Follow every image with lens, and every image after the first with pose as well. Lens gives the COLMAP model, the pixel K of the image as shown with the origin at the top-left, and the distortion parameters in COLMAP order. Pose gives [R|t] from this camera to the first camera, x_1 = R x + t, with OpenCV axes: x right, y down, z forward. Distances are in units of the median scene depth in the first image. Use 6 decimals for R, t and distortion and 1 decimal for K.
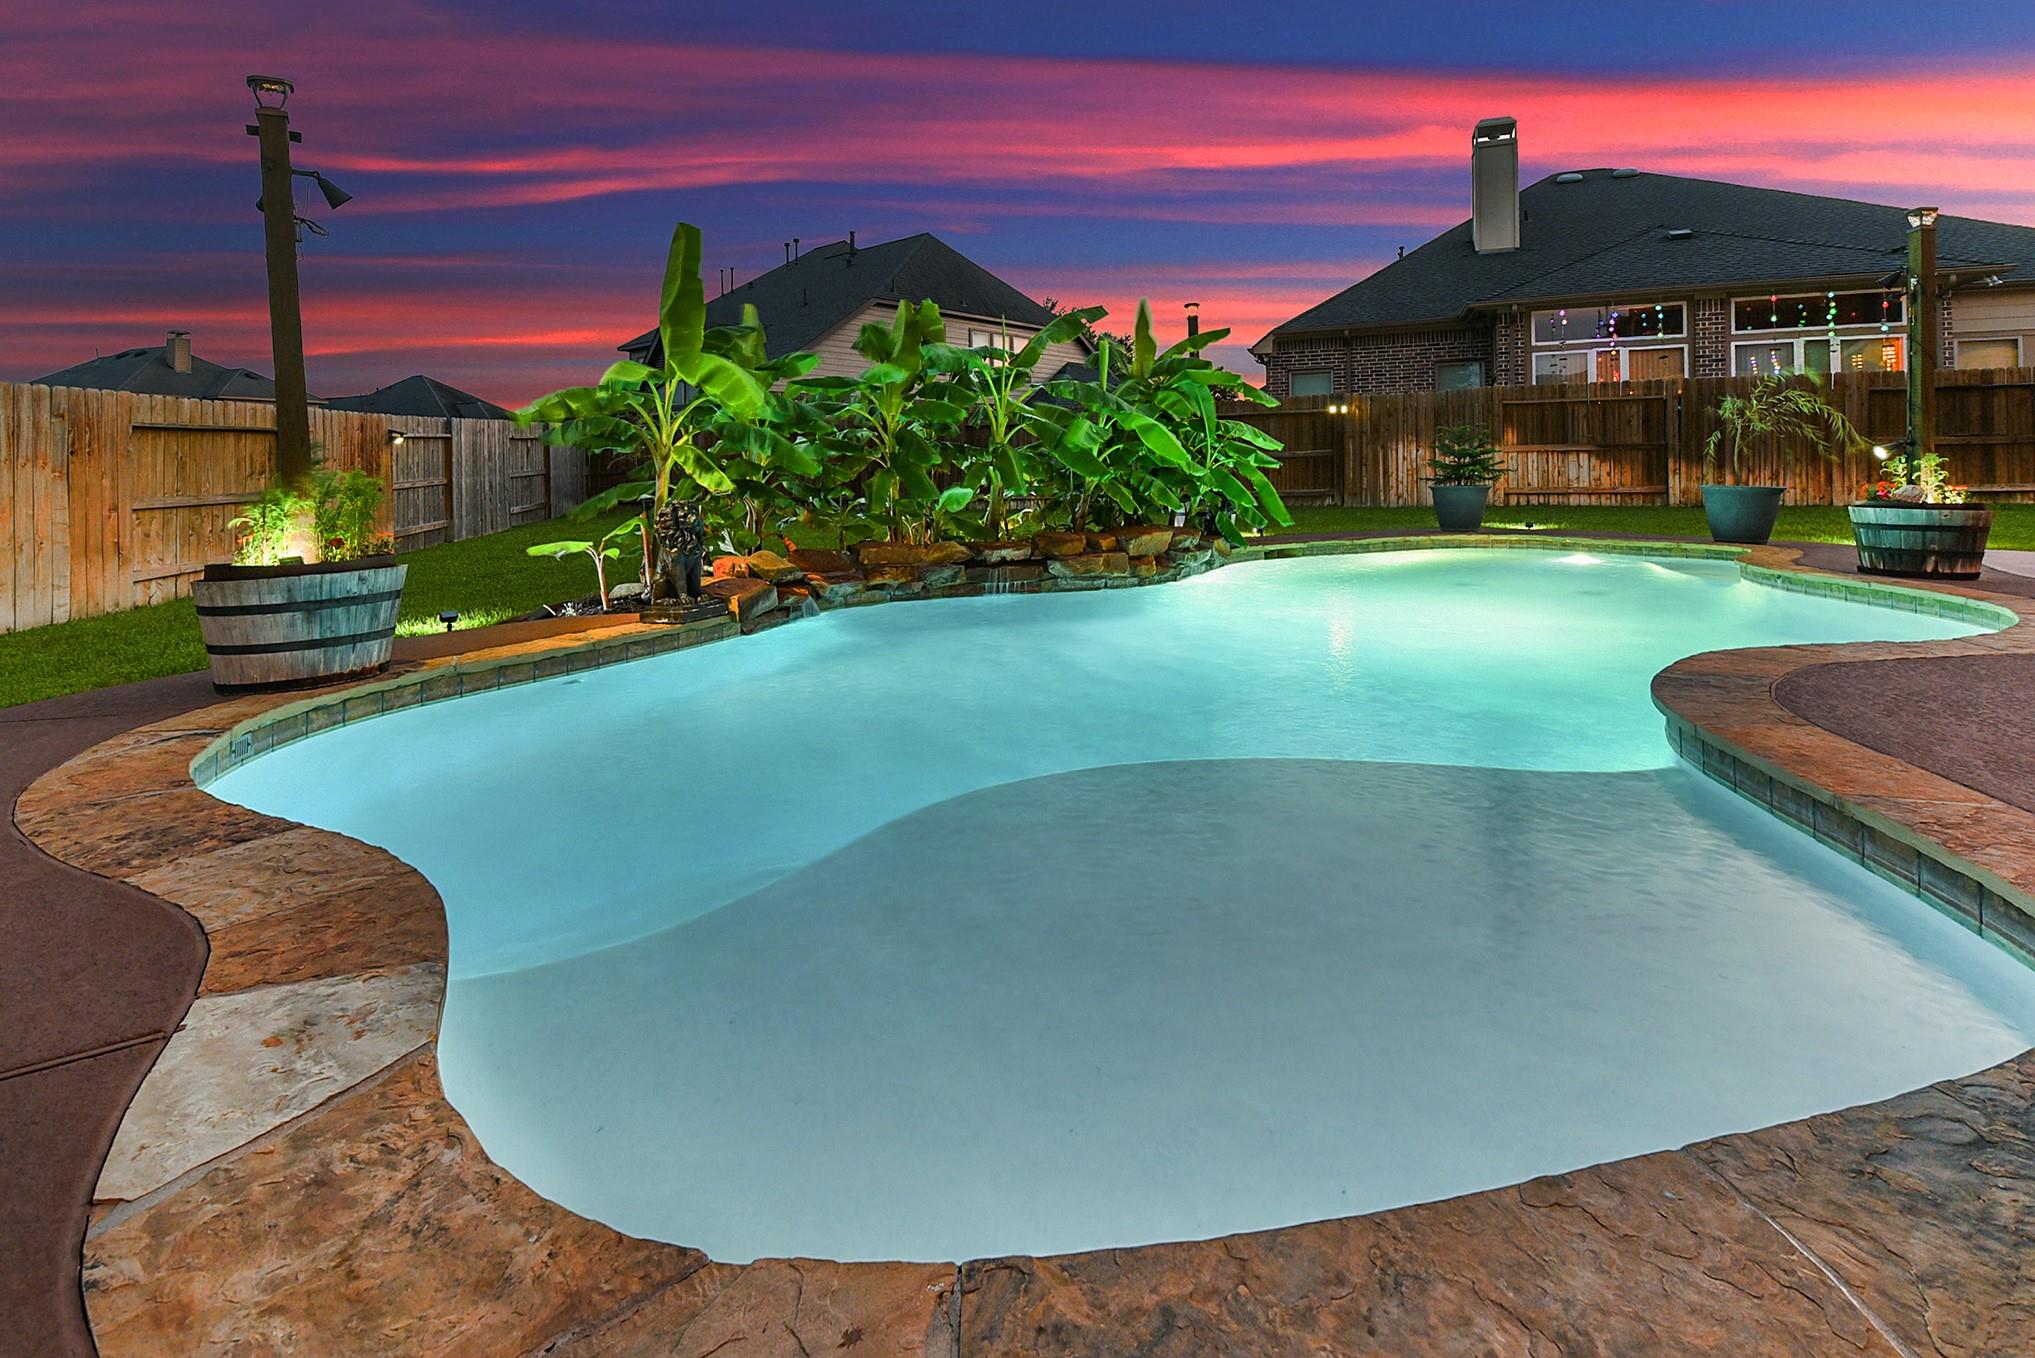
lens RADIAL K [[937.1, 0, 1027.0], [0, 937.1, 488.7], [0, 0, 1]] dist [0.001495, 0.000442]
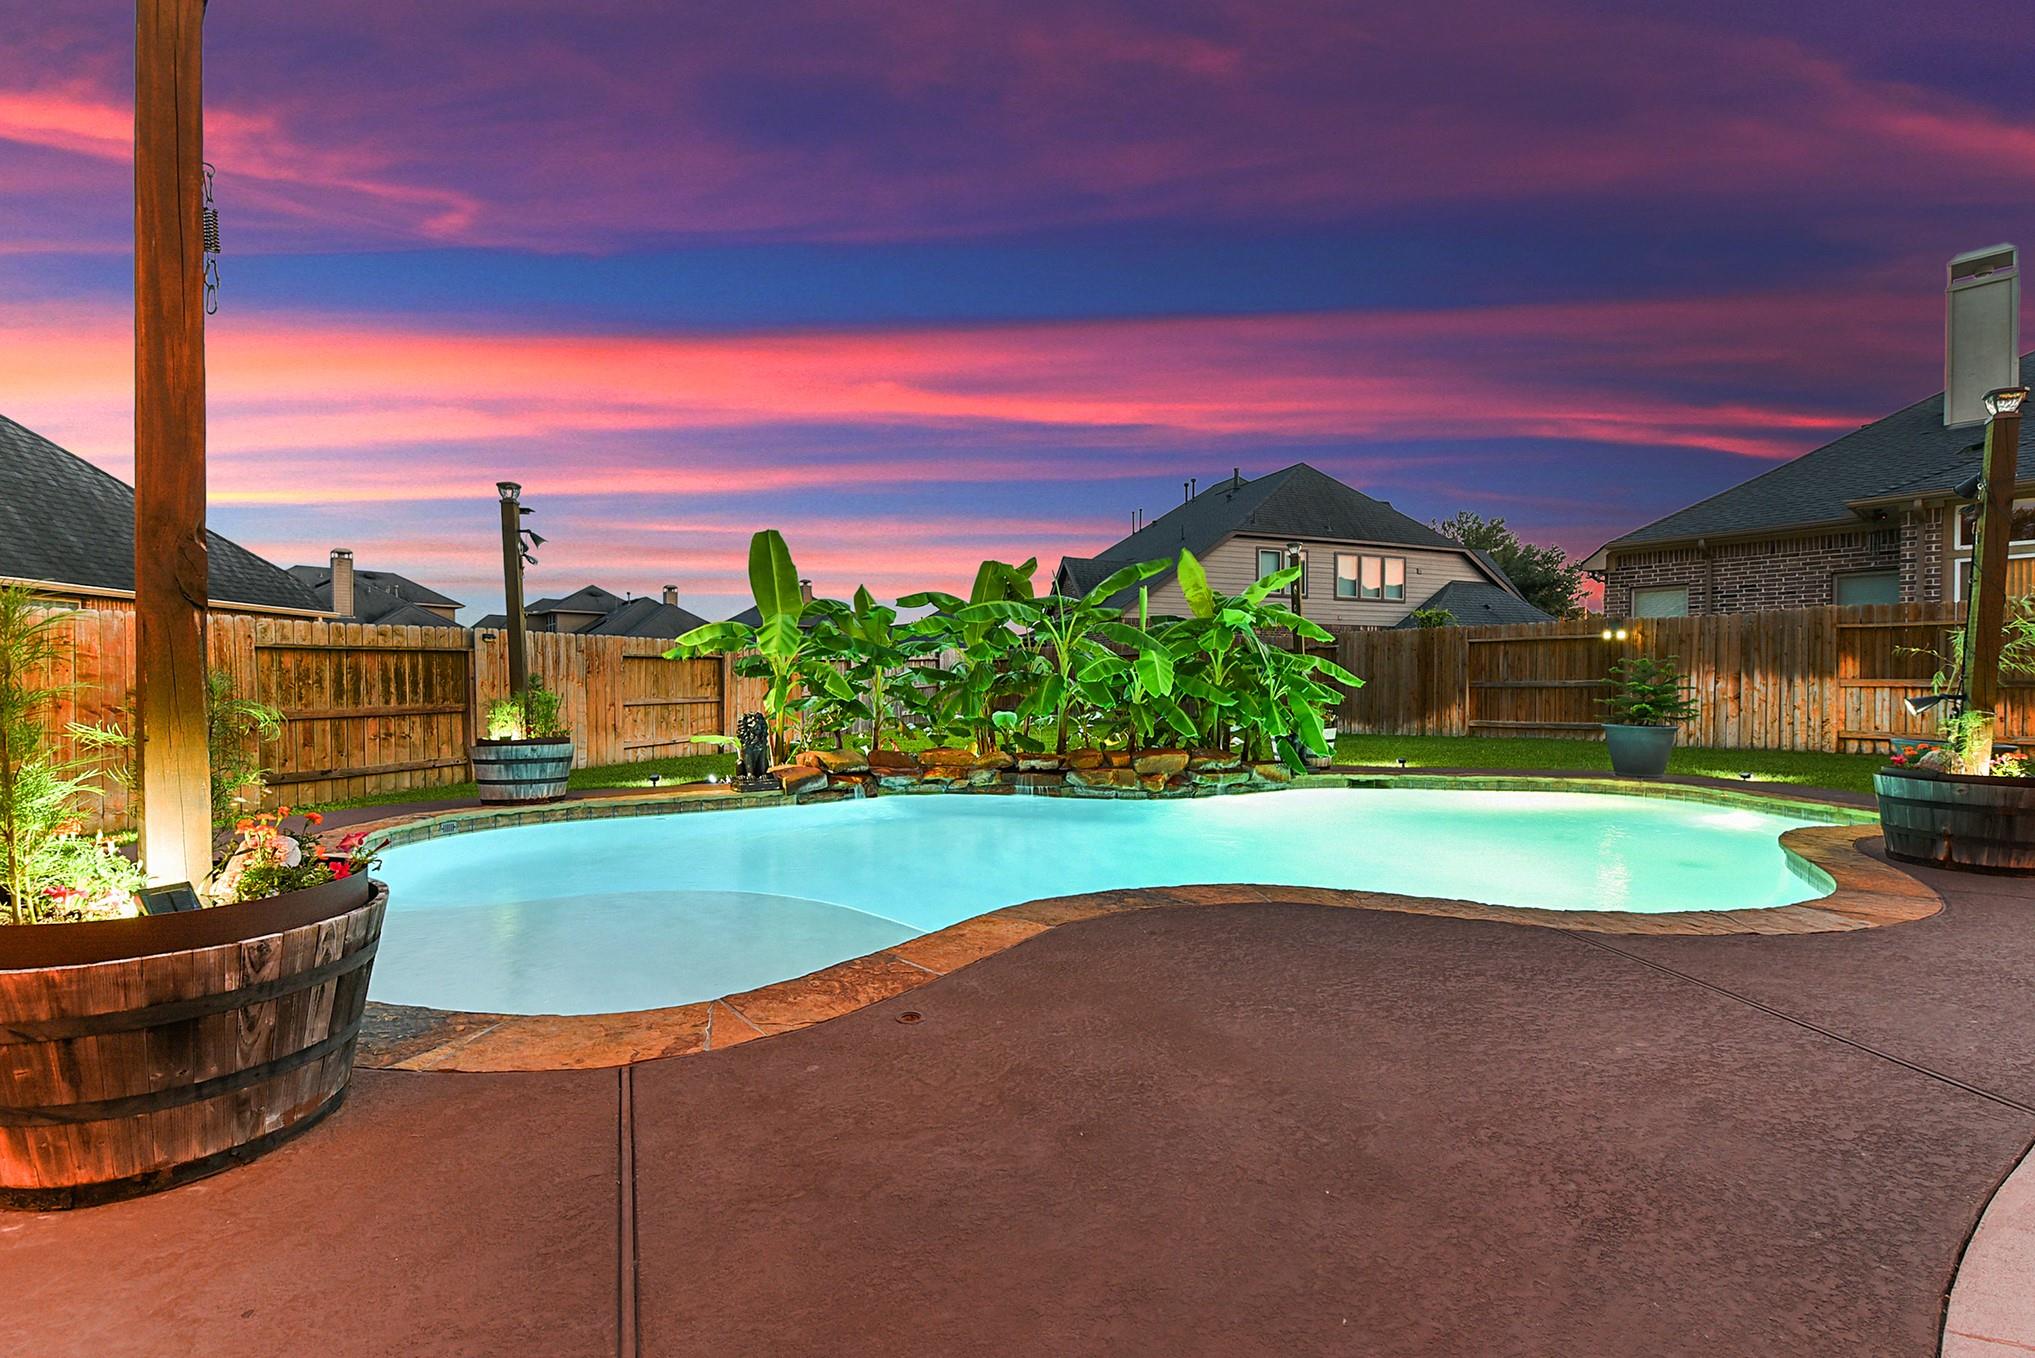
lens RADIAL K [[876.9, 0, 1030.2], [0, 876.9, 676.1], [0, 0, 1]] dist [0.017781, -0.000366]
pose [[0.873396, 0.016286, -0.486738, 0.441213], [-0.029519, 0.999373, -0.019529, -0.020203], [0.486115, 0.031424, 0.873330, -0.030180]]
